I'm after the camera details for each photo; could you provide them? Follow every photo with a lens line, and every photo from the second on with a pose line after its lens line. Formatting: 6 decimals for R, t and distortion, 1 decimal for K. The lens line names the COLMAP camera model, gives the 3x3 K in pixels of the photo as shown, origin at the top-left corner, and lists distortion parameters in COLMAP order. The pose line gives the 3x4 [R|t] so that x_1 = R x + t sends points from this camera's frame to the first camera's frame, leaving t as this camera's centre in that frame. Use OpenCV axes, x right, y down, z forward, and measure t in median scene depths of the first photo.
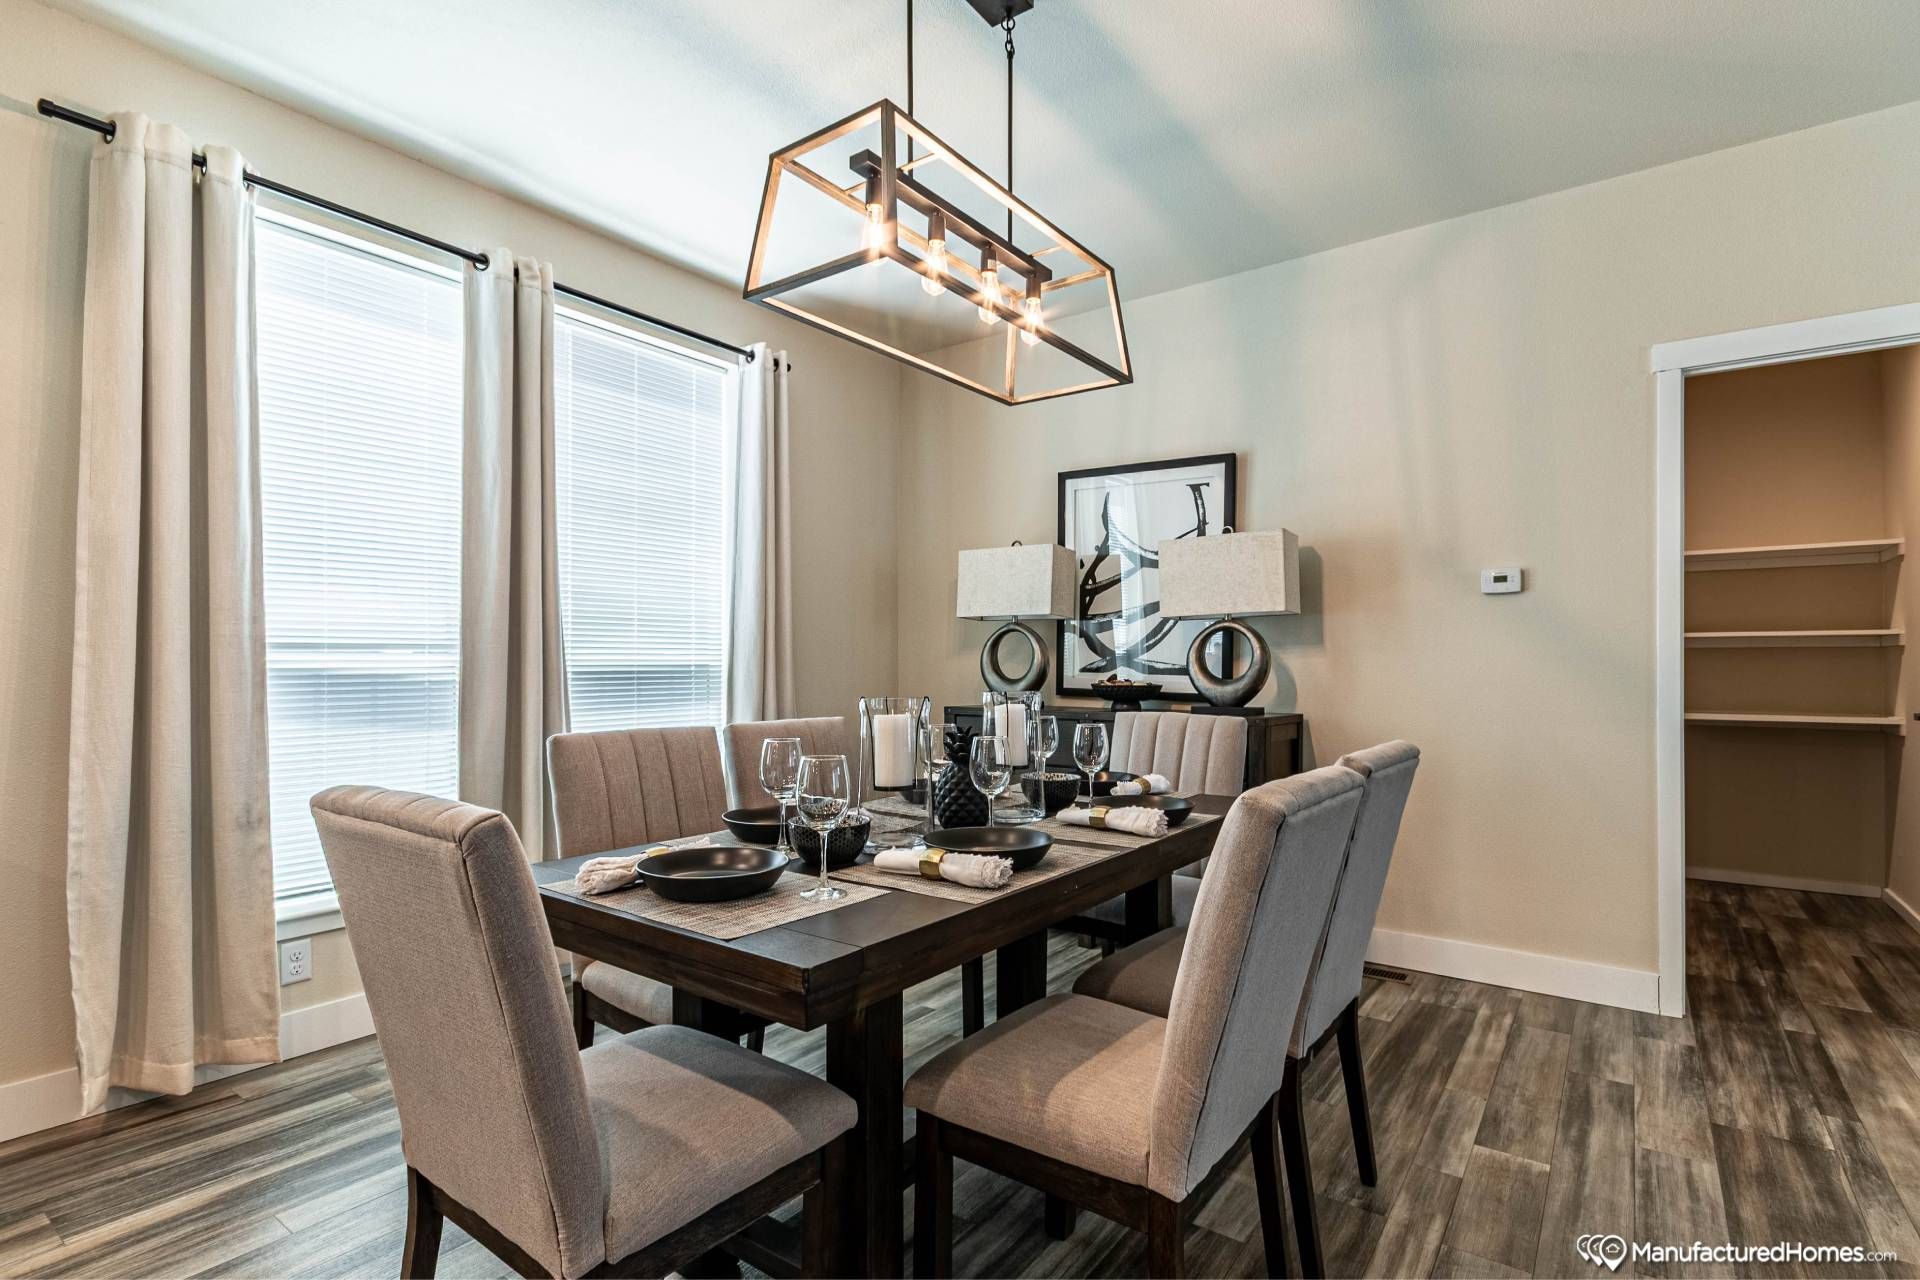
lens RADIAL K [[947.6, 0, 956.9], [0, 947.6, 663.1], [0, 0, 1]] dist [0.019945, -0.002719]
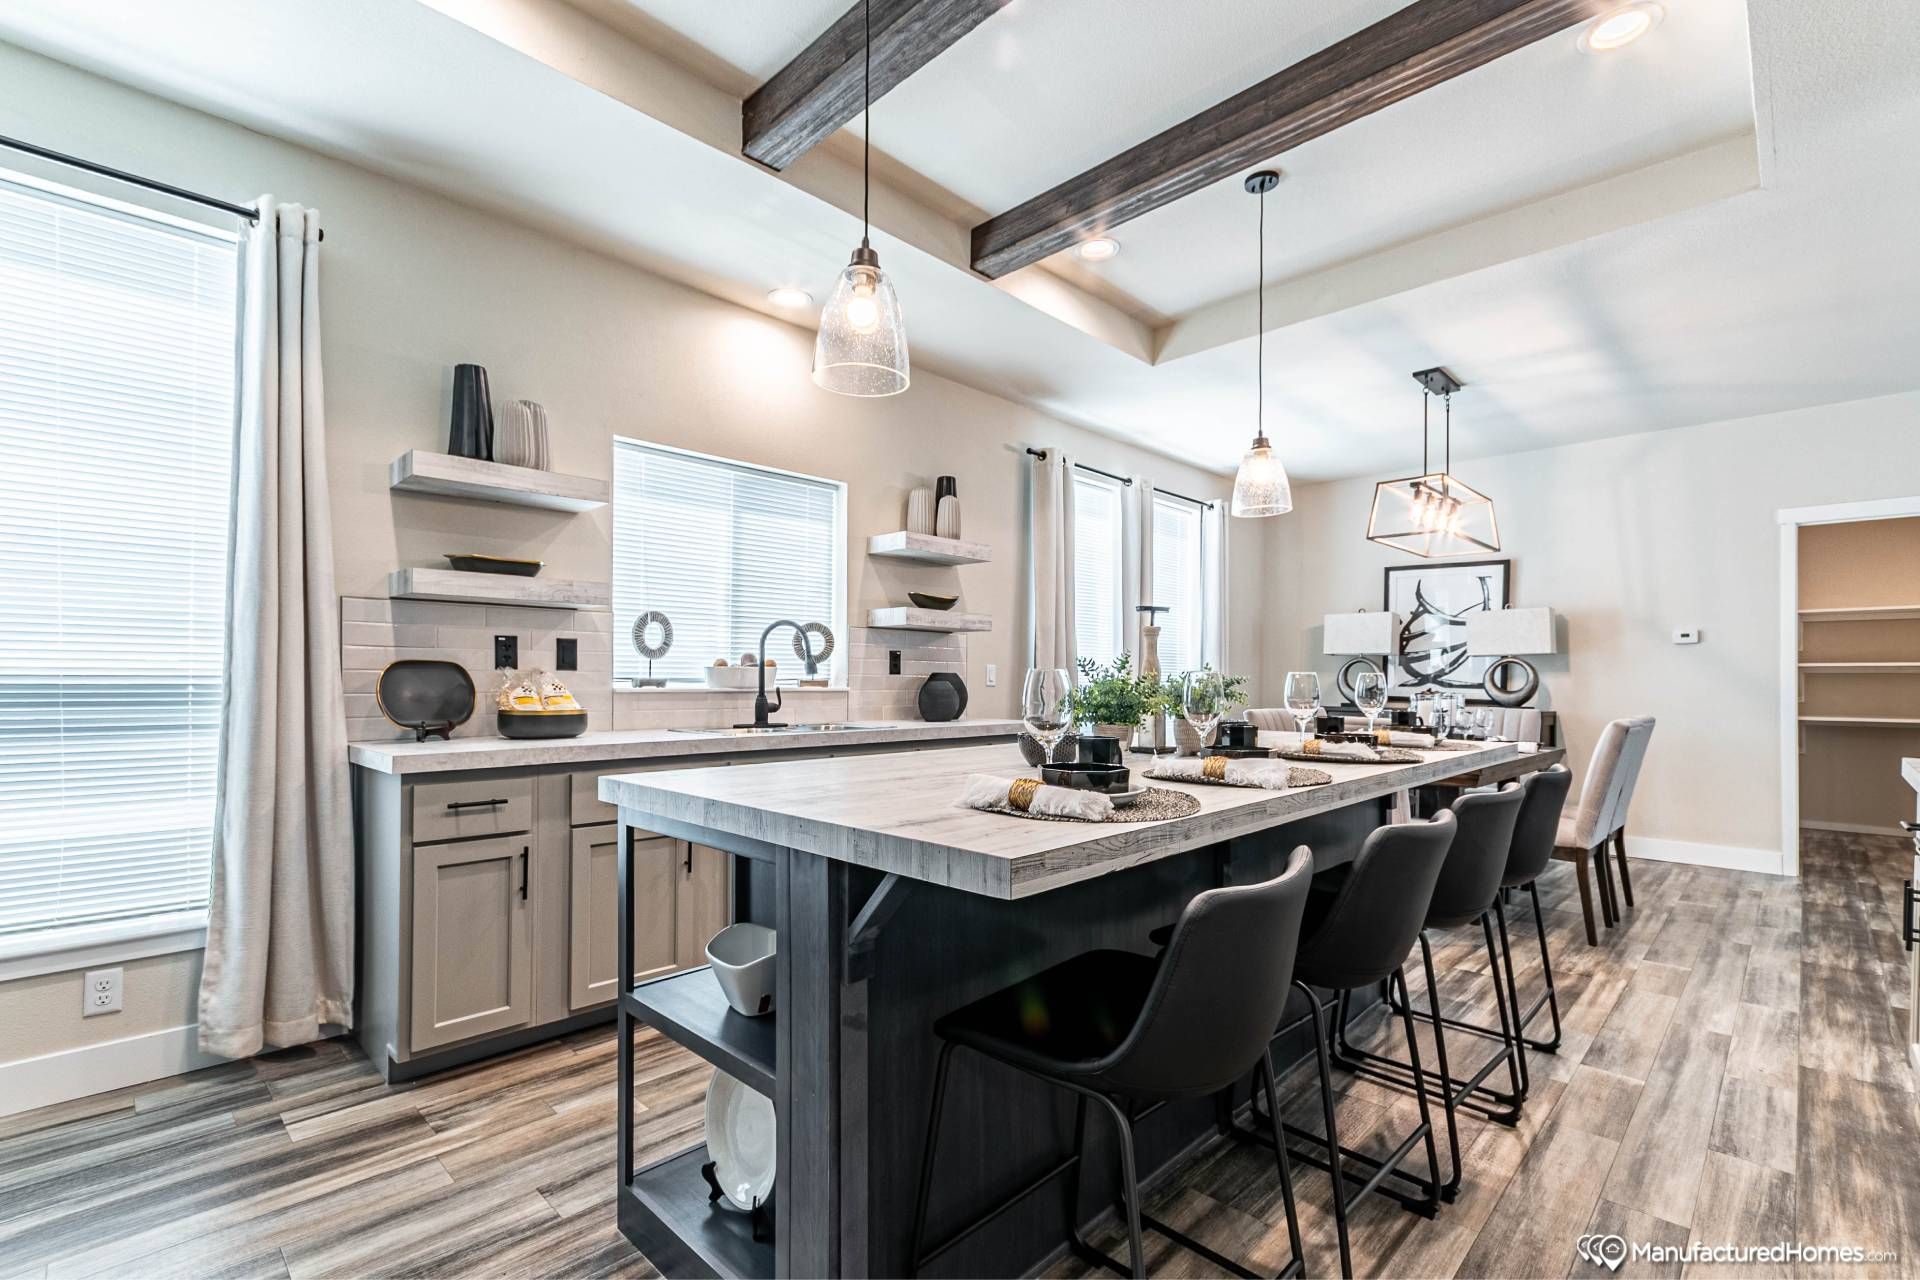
lens RADIAL K [[856.0, 0, 949.0], [0, 856.0, 672.9], [0, 0, 1]] dist [-0.002928, 0.000147]
pose [[0.990880, 0.000199, -0.134744, -0.526260], [-0.000482, 0.999998, -0.002067, -0.012604], [0.134743, 0.002114, 0.990878, -0.698922]]
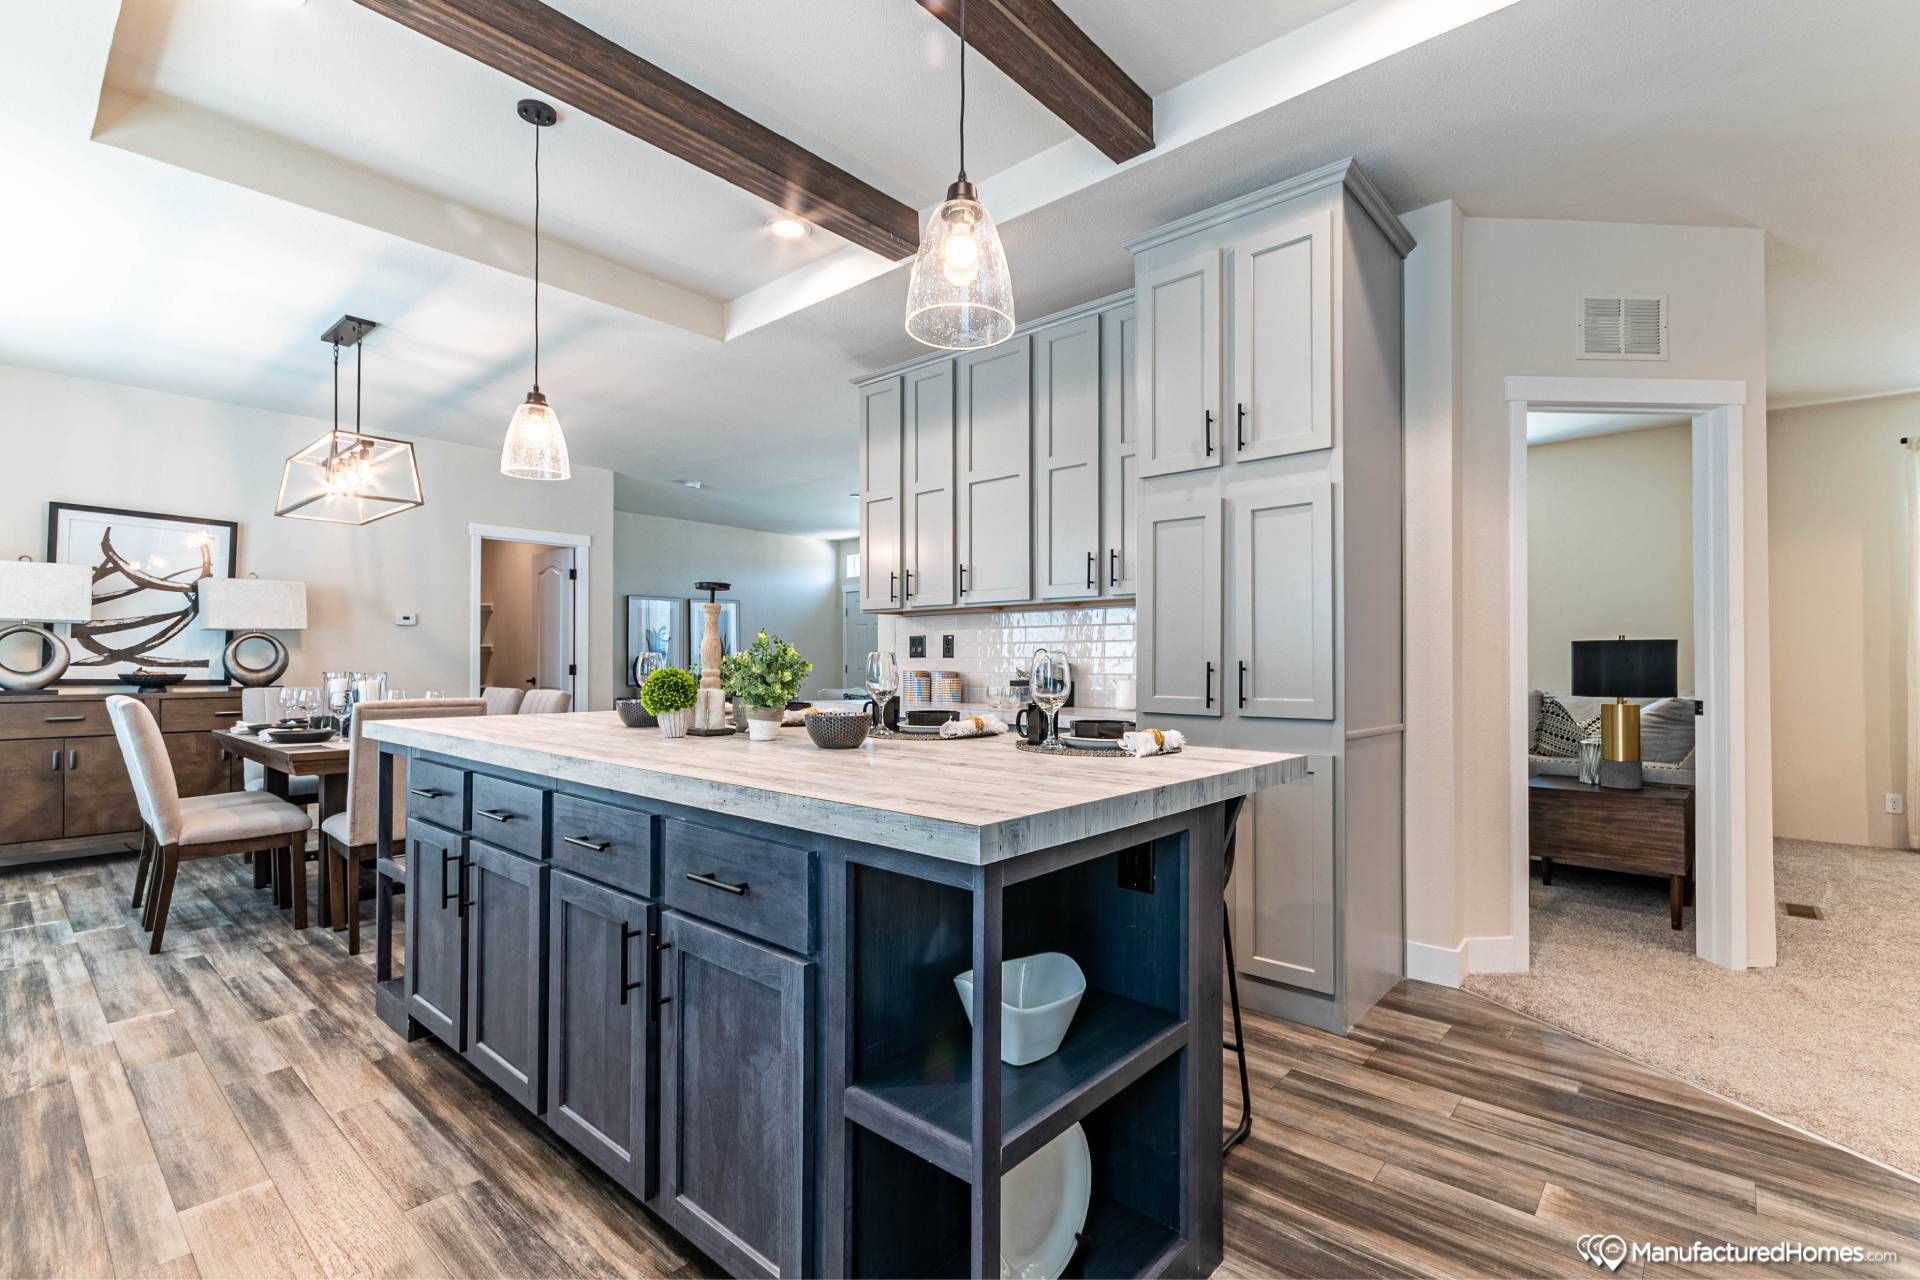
lens RADIAL K [[856.0, 0, 962.5], [0, 856.0, 652.6], [0, 0, 1]] dist [-0.002928, 0.000147]
pose [[0.078144, 0.007278, 0.996916, -1.037401], [-0.008458, 0.999942, -0.006637, -0.011645], [-0.996906, -0.007913, 0.078201, -0.292644]]
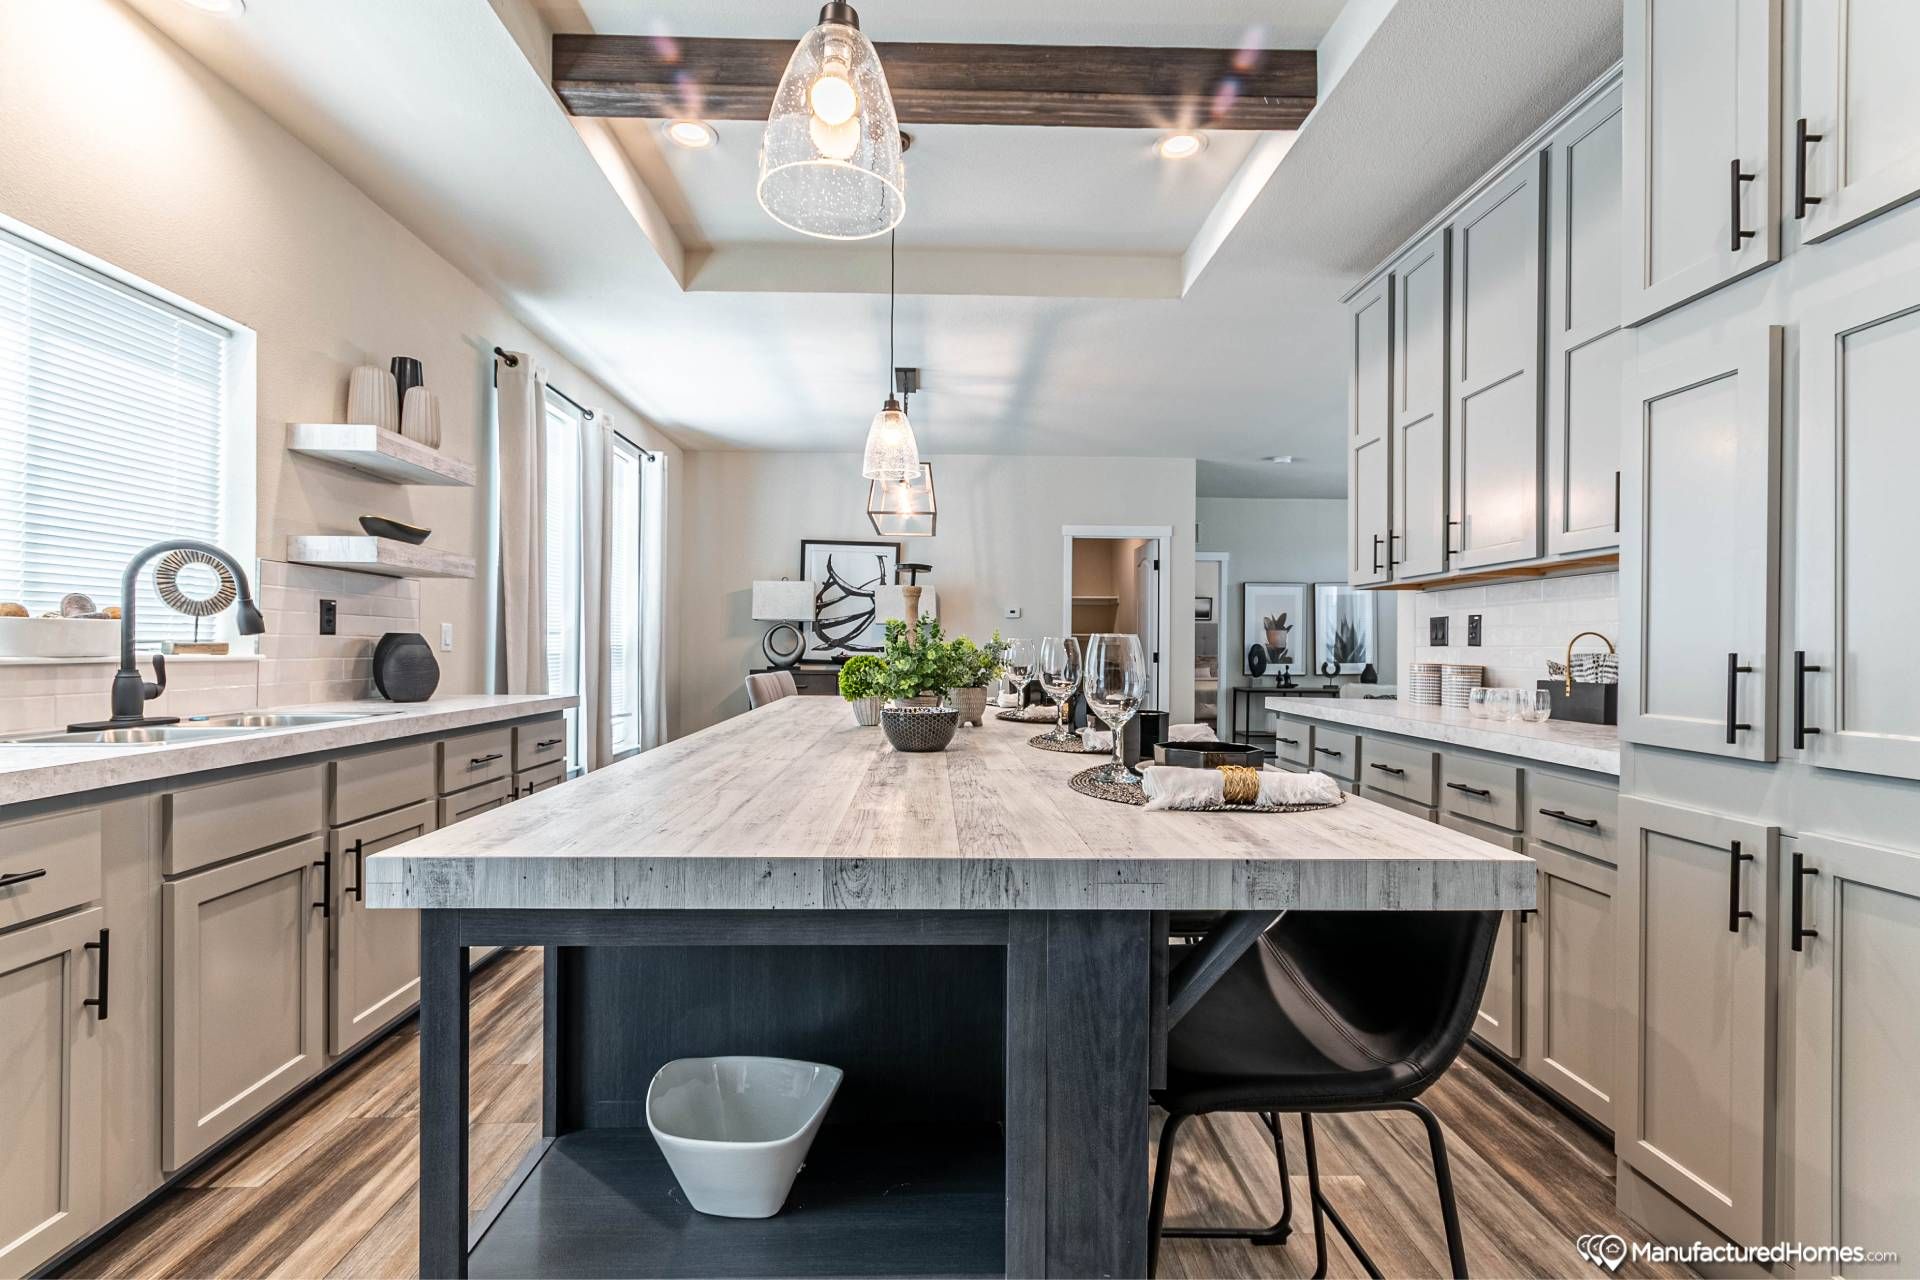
lens RADIAL K [[856.0, 0, 952.9], [0, 856.0, 645.4], [0, 0, 1]] dist [-0.002928, 0.000147]
pose [[0.782744, 0.004329, 0.622329, -0.790050], [-0.009313, 0.999945, 0.004757, -0.012195], [-0.622274, -0.009519, 0.782741, -0.525762]]
